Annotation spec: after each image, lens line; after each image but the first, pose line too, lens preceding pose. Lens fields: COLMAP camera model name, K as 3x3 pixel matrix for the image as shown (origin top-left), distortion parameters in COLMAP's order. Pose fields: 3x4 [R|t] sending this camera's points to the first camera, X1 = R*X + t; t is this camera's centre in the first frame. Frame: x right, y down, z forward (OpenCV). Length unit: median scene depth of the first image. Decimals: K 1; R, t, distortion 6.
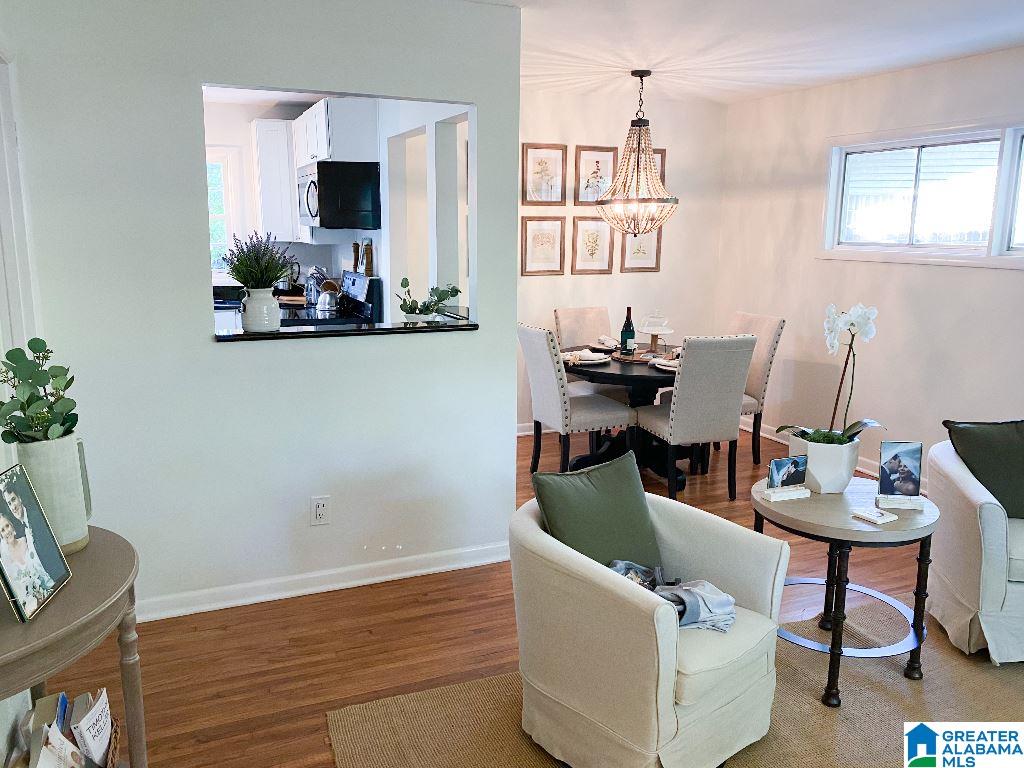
lens RADIAL K [[827.3, 0, 512.0], [0, 827.3, 384.0], [0, 0, 1]] dist [0.017468, 0.003248]
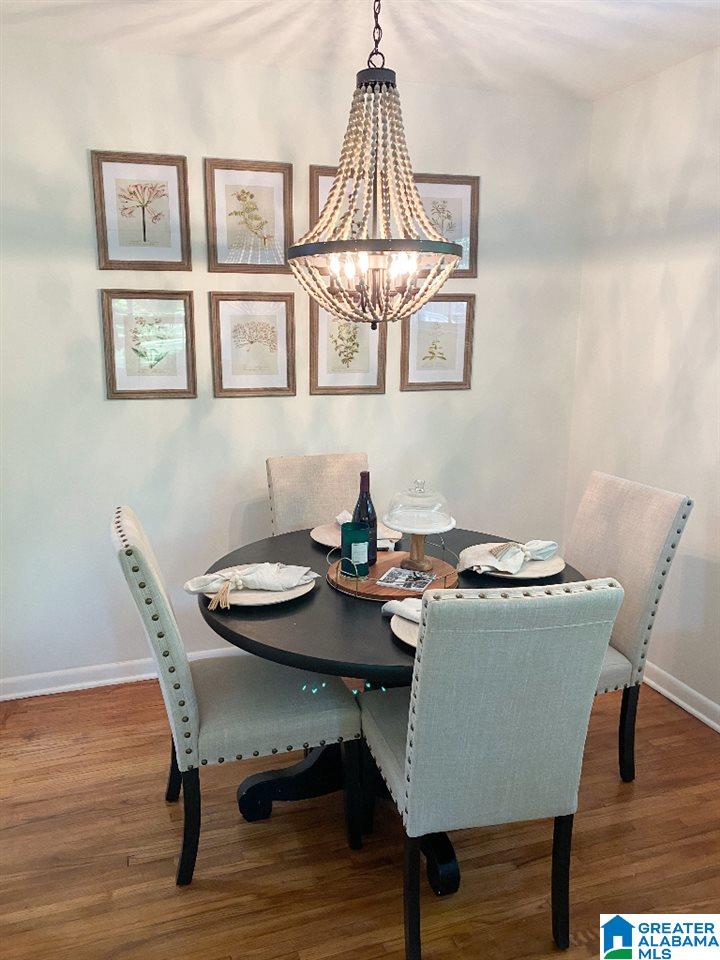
lens RADIAL K [[775.6, 0, 360.0], [0, 775.6, 480.0], [0, 0, 1]] dist [0.017468, 0.003248]
pose [[0.997501, 0.015152, -0.069009, 0.149815], [-0.014218, 0.999801, 0.014002, -0.083988], [0.069207, -0.012986, 0.997518, 0.477459]]
